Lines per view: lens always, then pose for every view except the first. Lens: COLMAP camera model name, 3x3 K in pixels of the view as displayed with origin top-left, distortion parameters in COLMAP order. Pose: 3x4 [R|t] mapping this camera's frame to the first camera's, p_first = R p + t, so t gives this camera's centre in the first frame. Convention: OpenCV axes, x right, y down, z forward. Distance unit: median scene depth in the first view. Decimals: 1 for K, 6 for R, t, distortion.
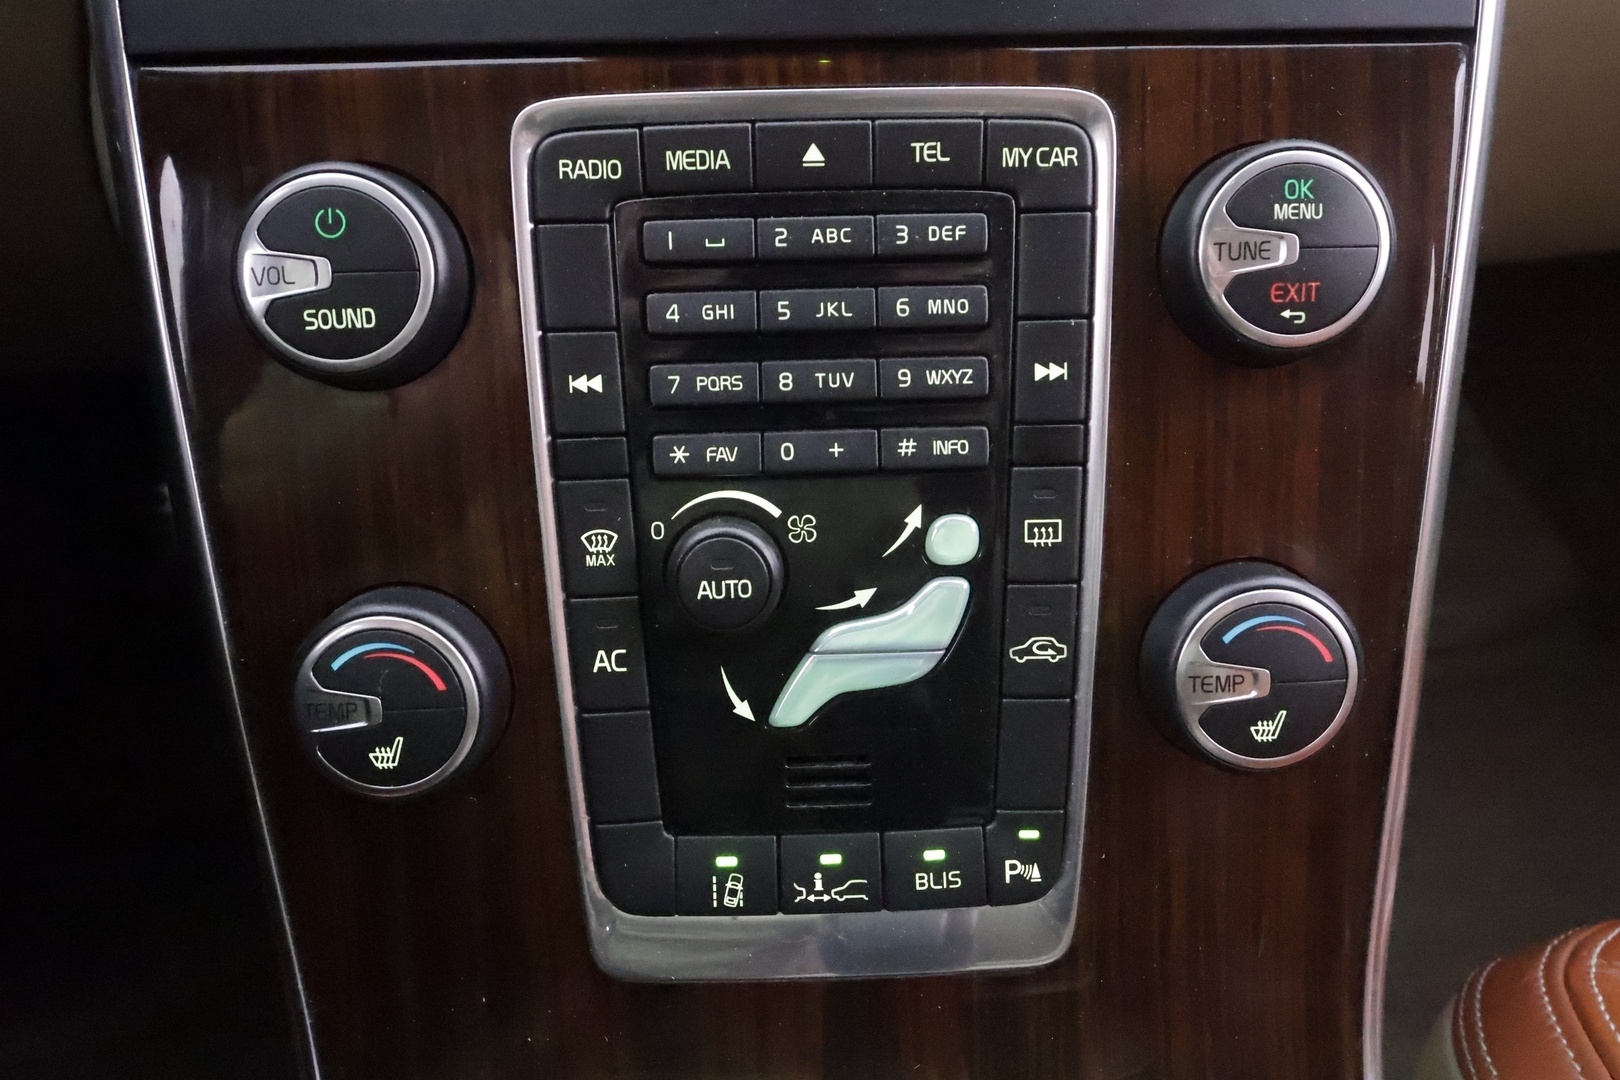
lens RADIAL K [[1294.3, 0, 804.6], [0, 1294.3, 540.1], [0, 0, 1]] dist [0.012627, -0.002692]
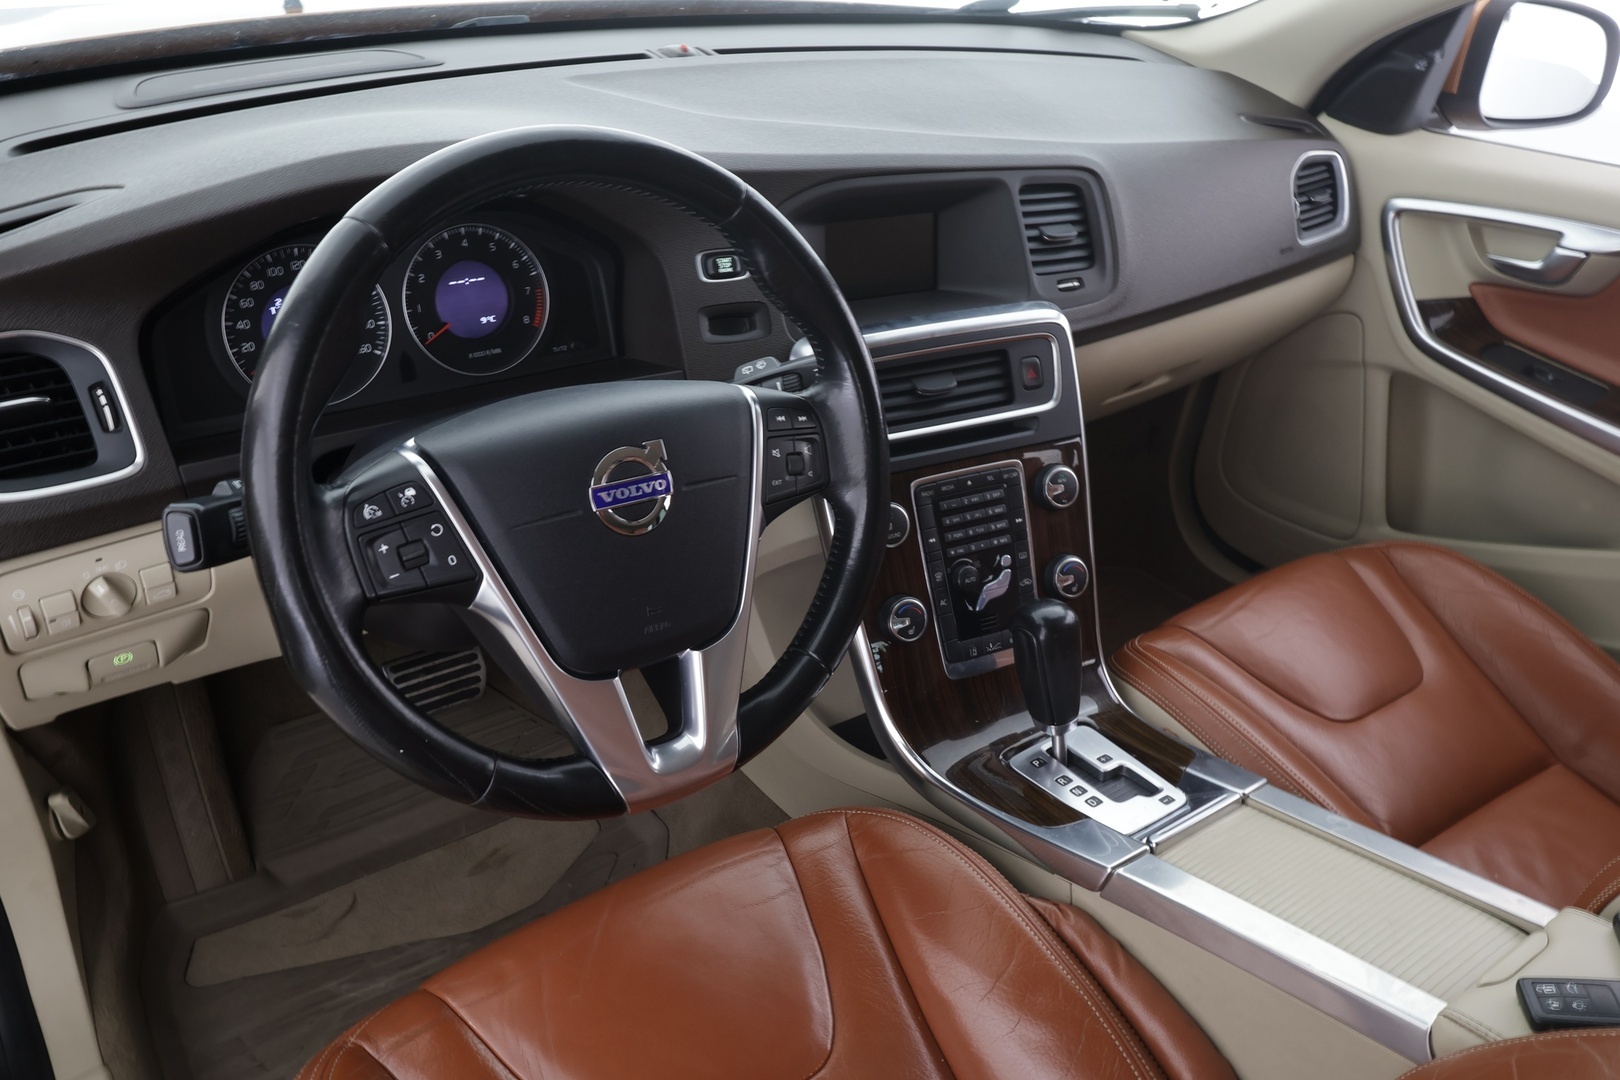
lens RADIAL K [[1294.3, 0, 824.5], [0, 1294.3, 542.1], [0, 0, 1]] dist [0.012627, -0.002692]
pose [[0.900814, -0.171785, 0.398778, -2.231919], [0.197302, 0.980061, -0.023503, -0.082536], [-0.386789, 0.099852, 0.916746, -2.868102]]
